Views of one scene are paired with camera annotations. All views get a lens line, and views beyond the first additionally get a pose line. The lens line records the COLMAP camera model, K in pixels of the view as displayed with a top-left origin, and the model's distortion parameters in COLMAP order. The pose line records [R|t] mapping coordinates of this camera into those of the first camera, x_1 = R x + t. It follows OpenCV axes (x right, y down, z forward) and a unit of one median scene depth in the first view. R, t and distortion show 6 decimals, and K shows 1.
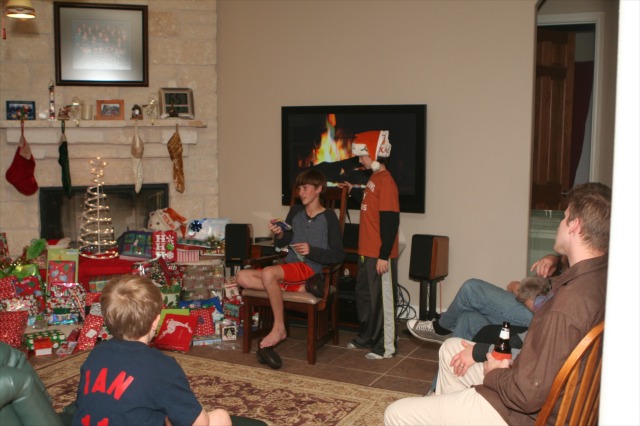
lens RADIAL K [[710.9, 0, 317.1], [0, 710.9, 206.8], [0, 0, 1]] dist [-0.089085, 0.000000]
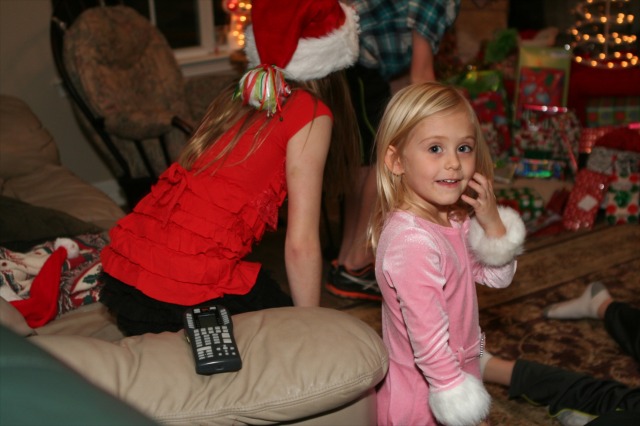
lens RADIAL K [[985.3, 0, 320.3], [0, 985.3, 212.5], [0, 0, 1]] dist [0.008913, 0.000000]
pose [[0.854668, 0.134594, -0.501425, -0.087513], [-0.010224, 0.969987, 0.242941, -0.005190], [0.519074, -0.202507, 0.830393, 0.181705]]
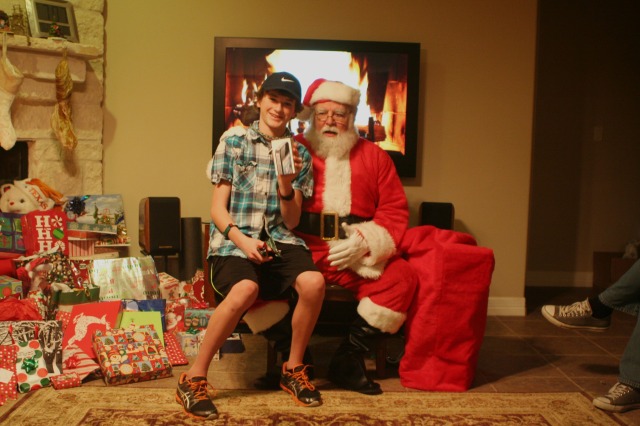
lens RADIAL K [[710.9, 0, 320.2], [0, 710.9, 215.5], [0, 0, 1]] dist [-0.089085, 0.000000]
pose [[0.879749, -0.016928, 0.475136, -0.308781], [0.025972, 0.999585, -0.012476, 0.055376], [-0.474728, 0.023316, 0.879824, 0.325262]]
